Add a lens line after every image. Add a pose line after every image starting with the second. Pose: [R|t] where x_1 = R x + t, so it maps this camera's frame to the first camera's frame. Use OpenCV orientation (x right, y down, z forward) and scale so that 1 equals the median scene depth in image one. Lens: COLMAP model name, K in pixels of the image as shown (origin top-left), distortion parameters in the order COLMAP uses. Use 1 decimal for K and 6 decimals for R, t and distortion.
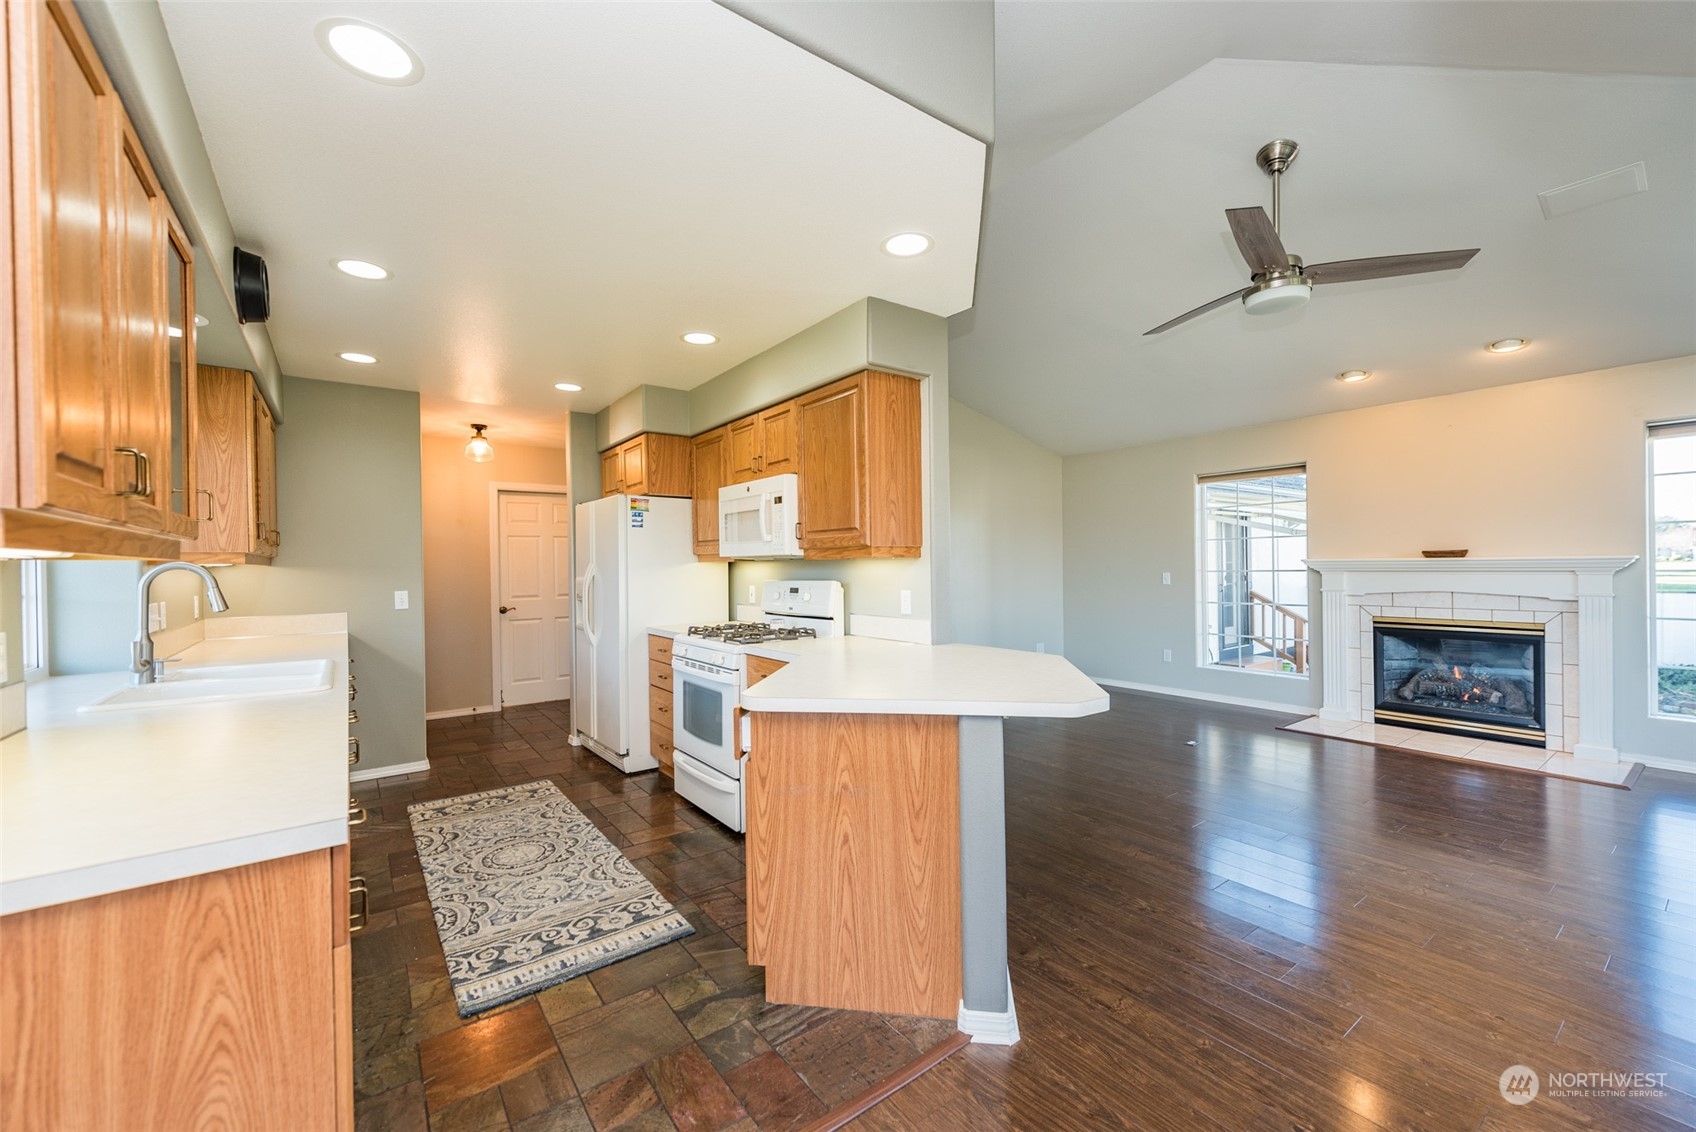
lens RADIAL K [[671.7, 0, 843.8], [0, 671.7, 569.2], [0, 0, 1]] dist [0.003531, -0.000651]
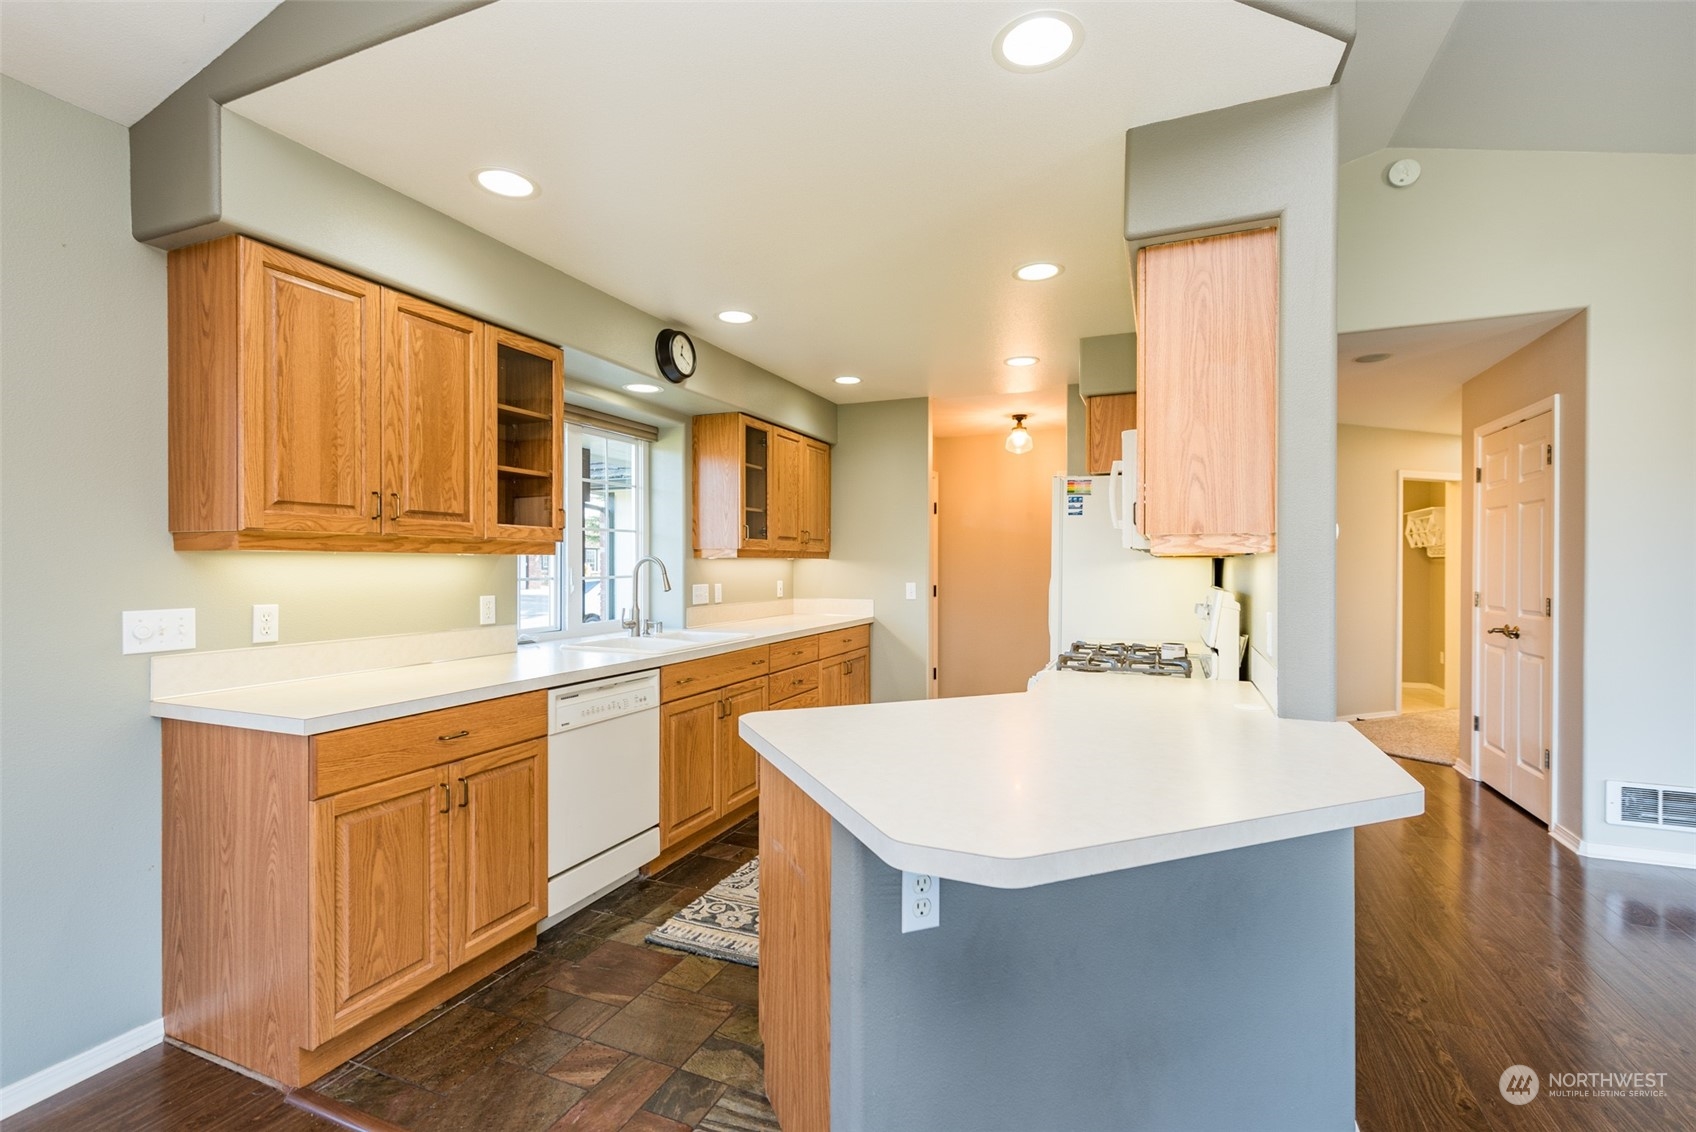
lens RADIAL K [[751.6, 0, 836.4], [0, 751.6, 567.7], [0, 0, 1]] dist [0.000420, -0.000559]
pose [[0.509447, 0.018084, -0.860312, 0.516720], [-0.012199, 0.999830, 0.013793, -0.010851], [0.860416, 0.003468, 0.509581, 0.429738]]
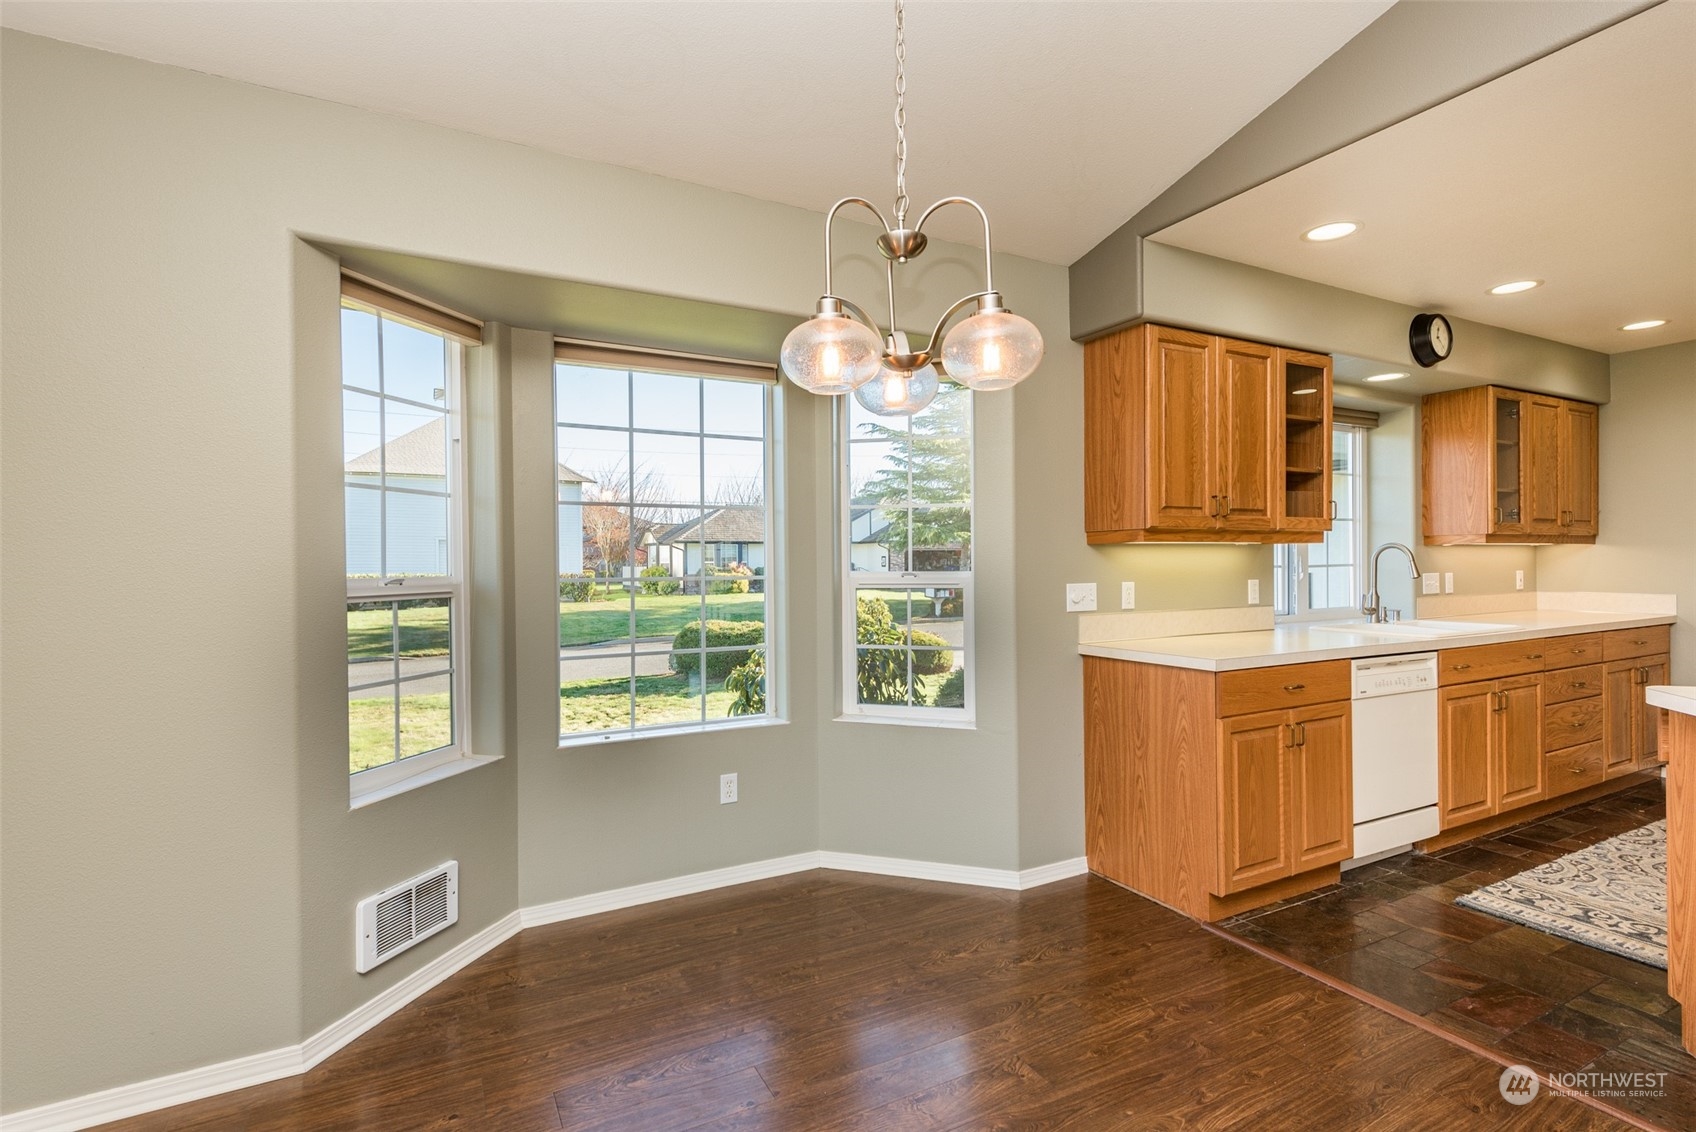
lens RADIAL K [[789.0, 0, 841.8], [0, 789.0, 568.2], [0, 0, 1]] dist [-0.000055, -0.002401]
pose [[-0.152462, 0.019936, -0.988108, 0.741236], [0.007571, 0.999791, 0.019003, 0.001589], [0.988280, -0.004583, -0.152581, 0.063928]]
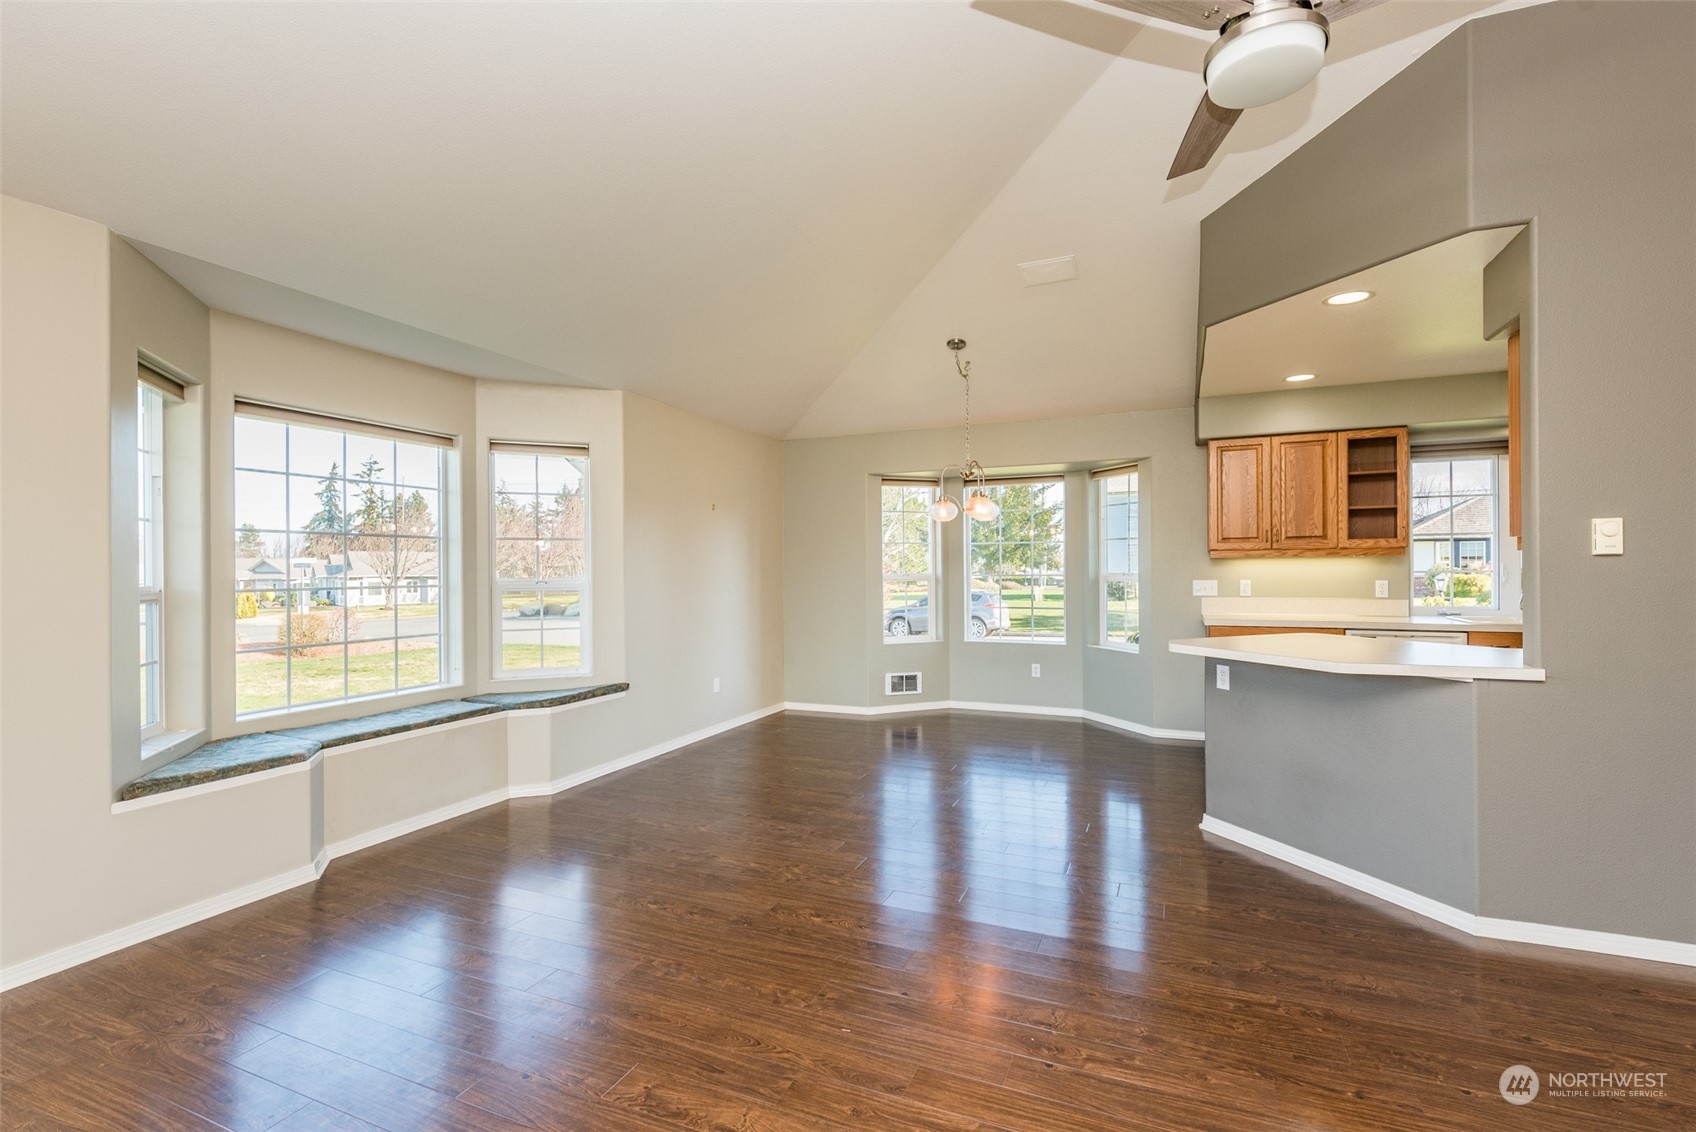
lens RADIAL K [[789.0, 0, 856.2], [0, 789.0, 572.1], [0, 0, 1]] dist [-0.000055, -0.002401]
pose [[-0.859478, 0.024099, -0.510604, 1.401536], [0.020438, 0.999709, 0.012779, -0.018562], [0.510764, 0.000548, -0.859721, 1.556037]]
